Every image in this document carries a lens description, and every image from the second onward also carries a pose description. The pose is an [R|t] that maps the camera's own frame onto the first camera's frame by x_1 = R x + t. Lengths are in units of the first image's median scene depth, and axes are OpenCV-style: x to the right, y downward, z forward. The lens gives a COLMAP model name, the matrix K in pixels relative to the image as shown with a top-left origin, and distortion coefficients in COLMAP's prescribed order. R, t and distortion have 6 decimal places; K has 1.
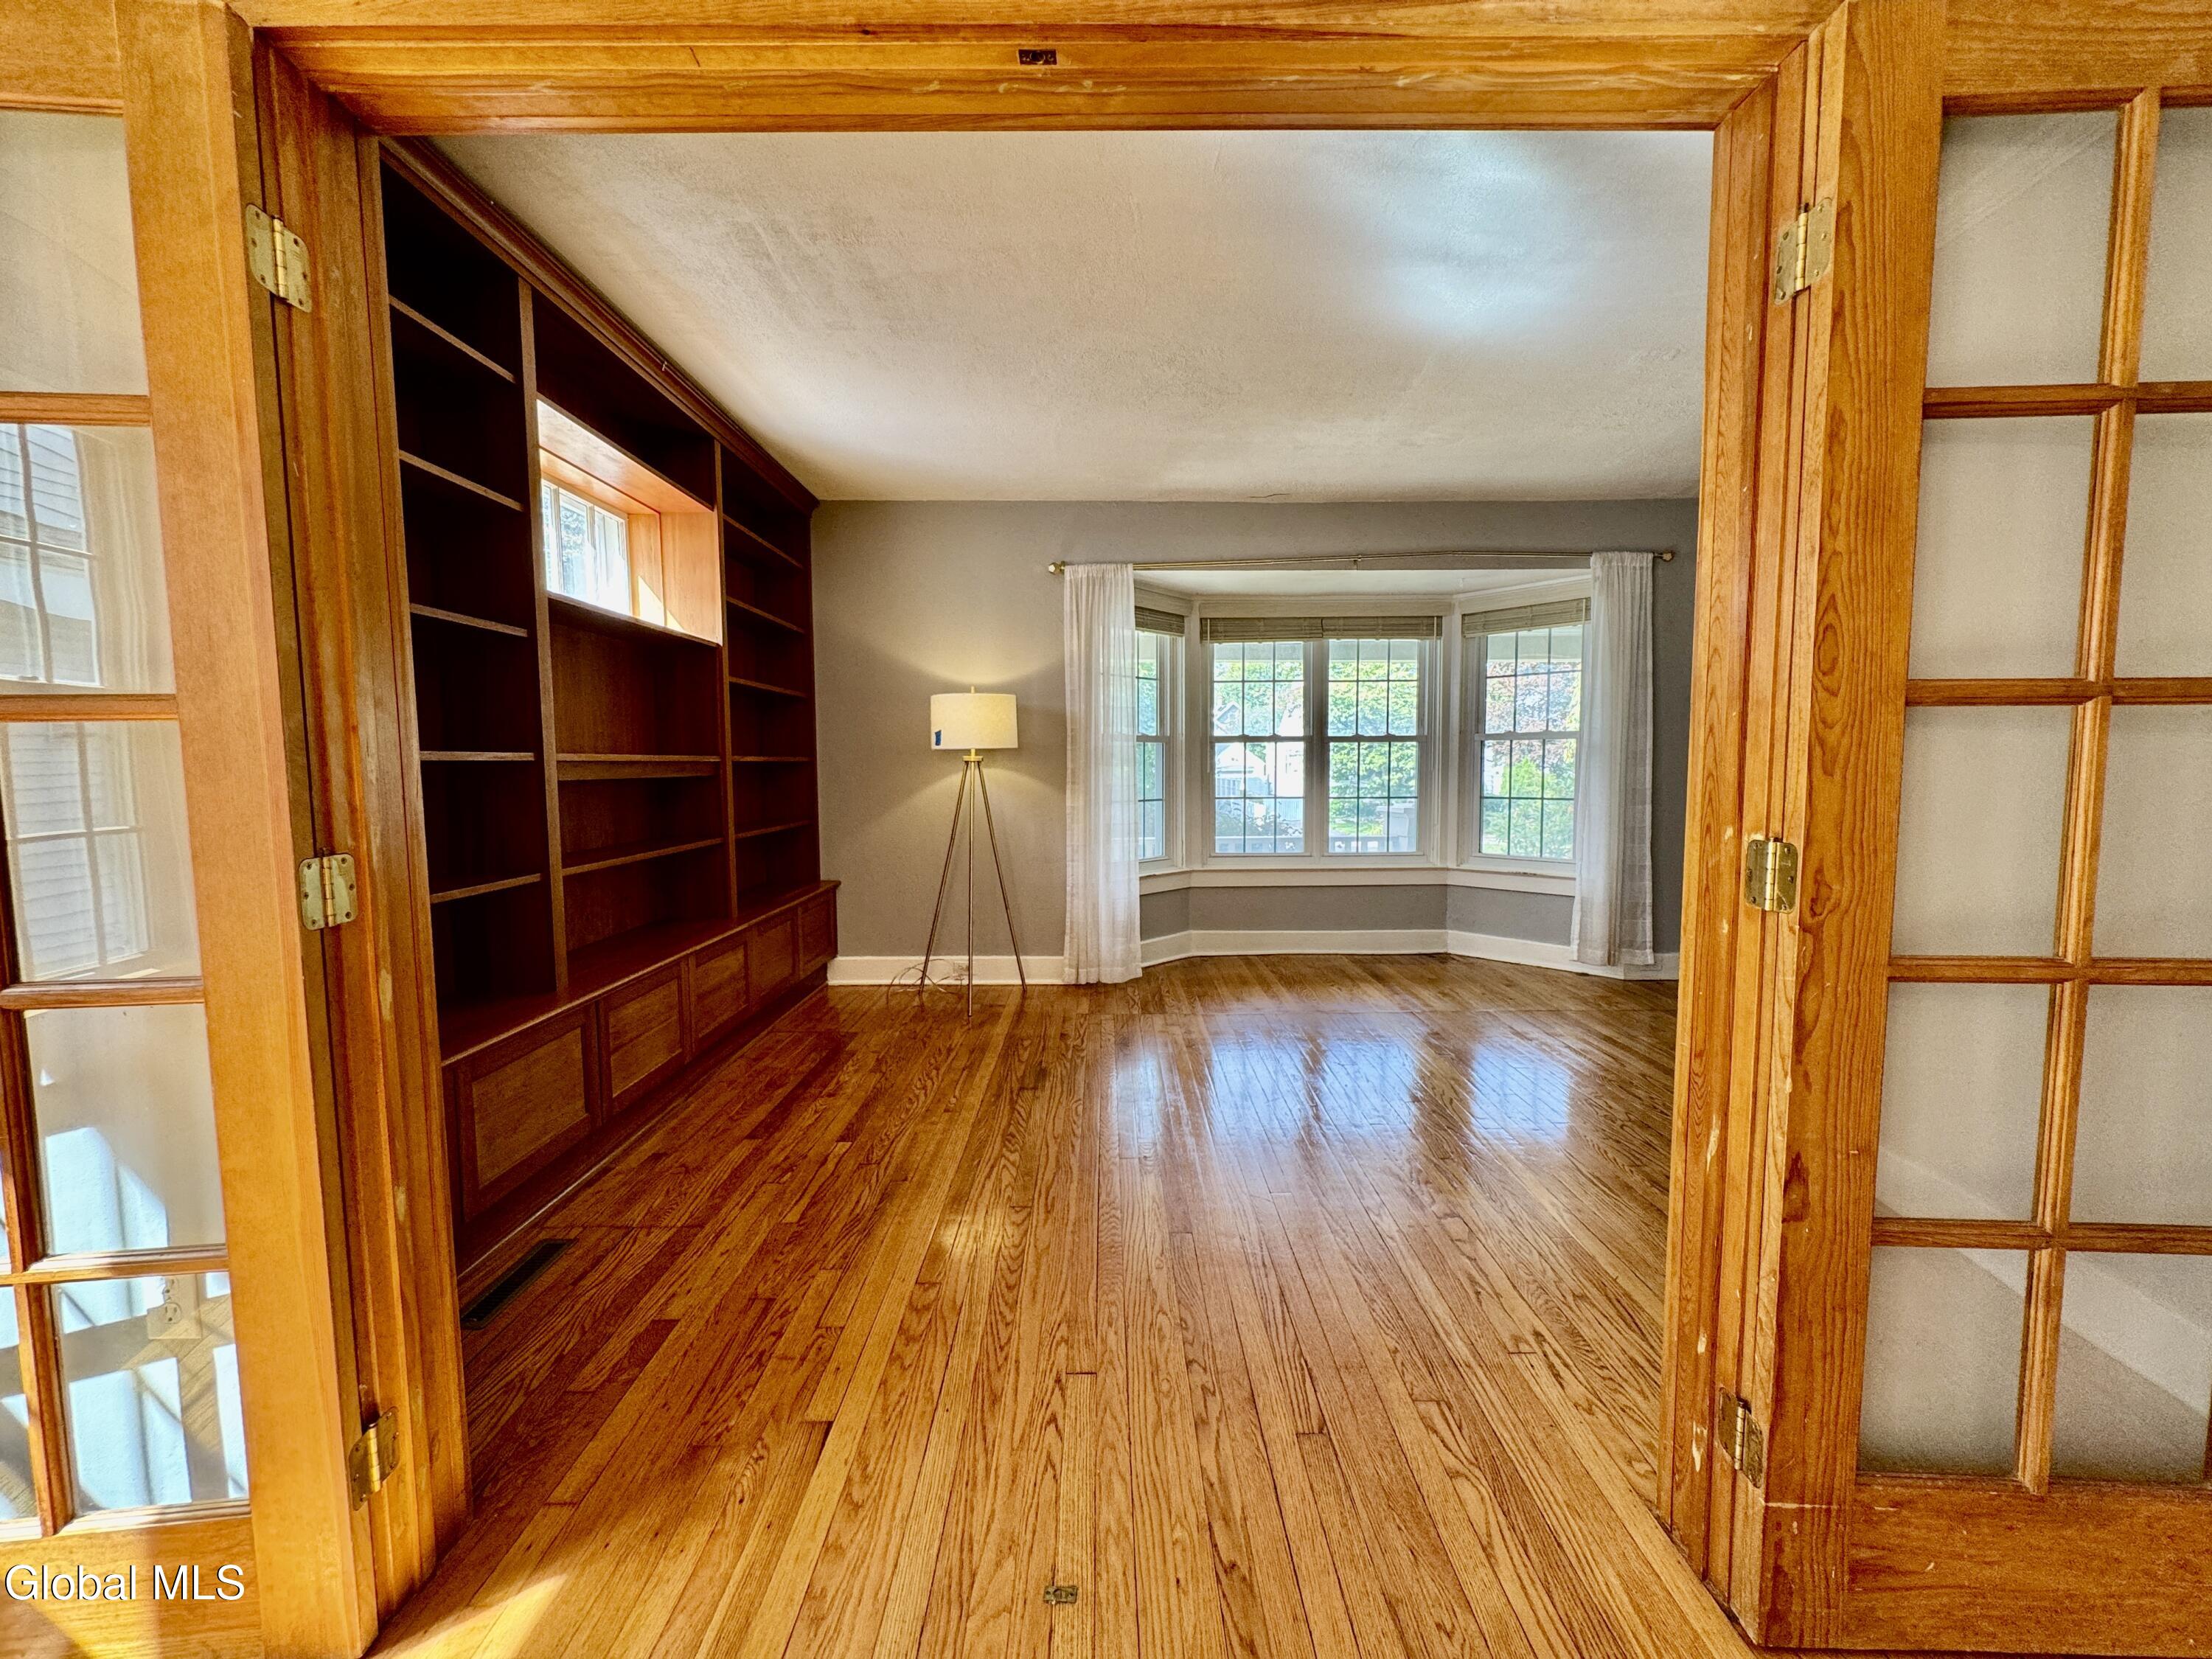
lens RADIAL K [[880.3, 0, 1107.2], [0, 880.3, 830.3], [0, 0, 1]] dist [-0.002986, 0.000038]
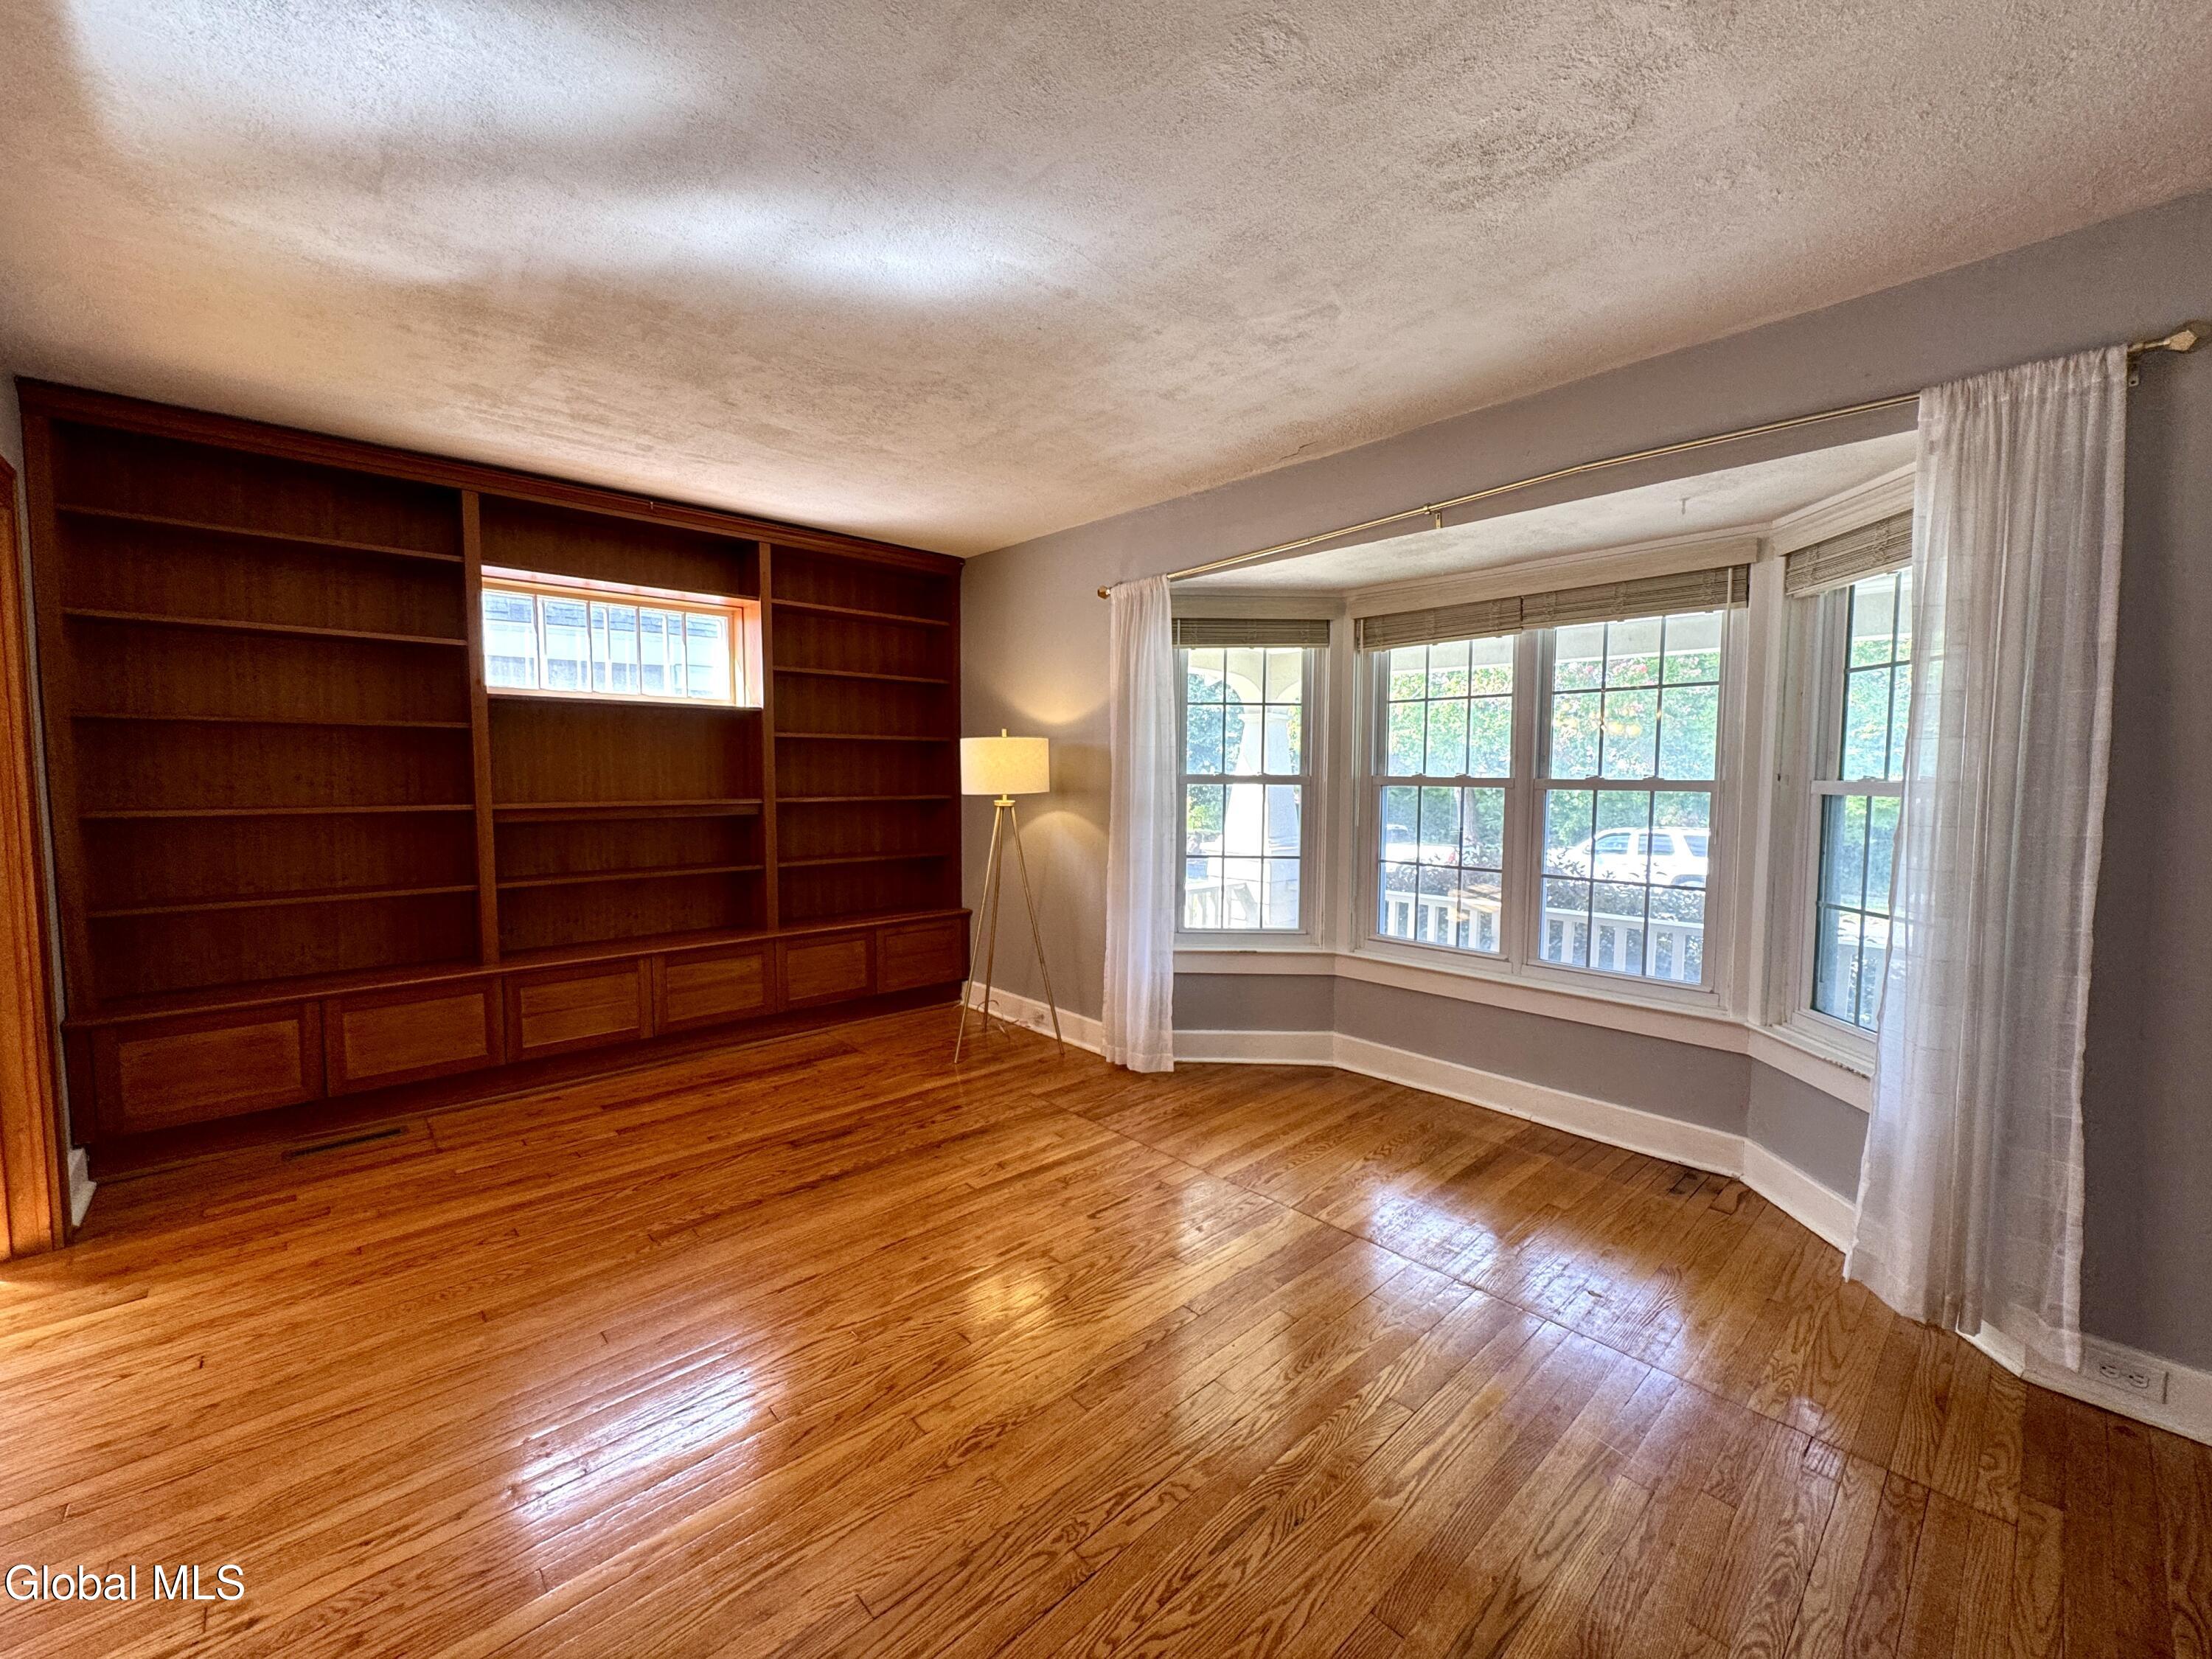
lens RADIAL K [[880.3, 0, 1109.4], [0, 880.3, 827.7], [0, 0, 1]] dist [-0.002986, 0.000038]
pose [[0.678034, 0.057161, -0.732804, 0.797605], [-0.065375, 0.997710, 0.017337, -0.097687], [0.732117, 0.036152, 0.680218, 0.526047]]
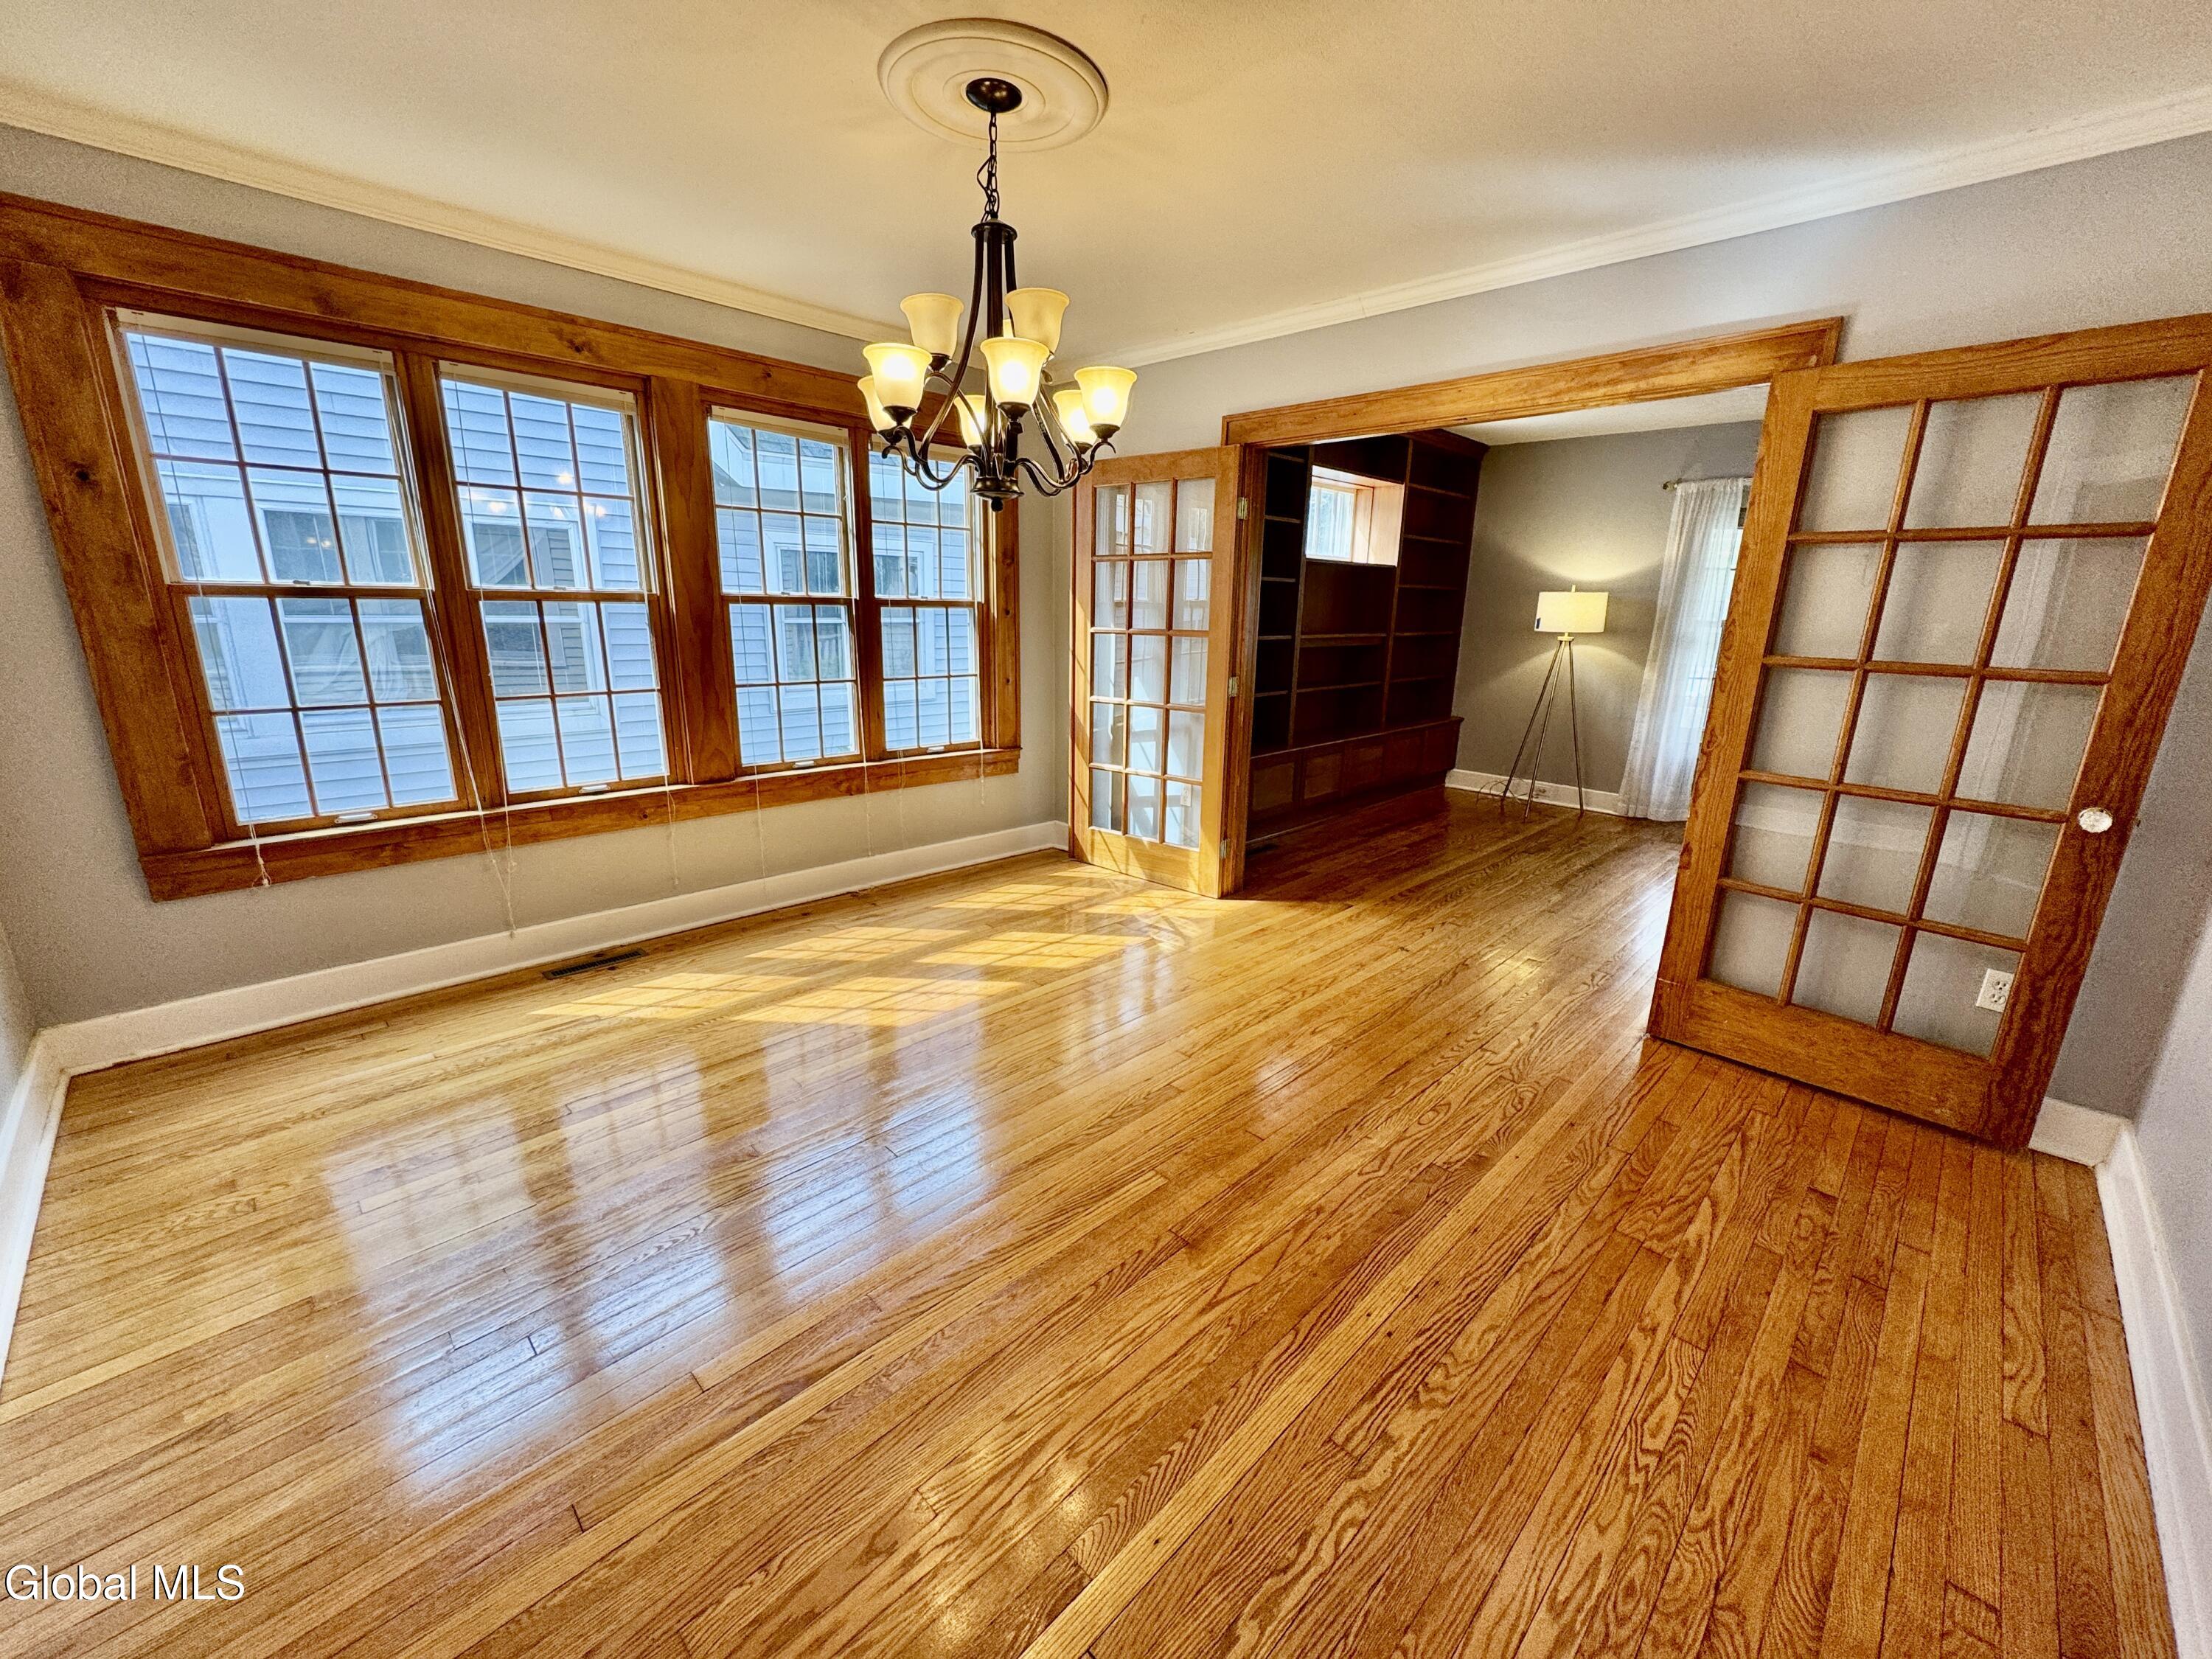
lens RADIAL K [[880.3, 0, 1102.3], [0, 880.3, 829.2], [0, 0, 1]] dist [-0.002986, 0.000038]
pose [[0.699072, 0.198187, -0.687037, 0.431071], [-0.077196, 0.976124, 0.203032, -0.016801], [0.710872, -0.088898, 0.697680, -0.631960]]
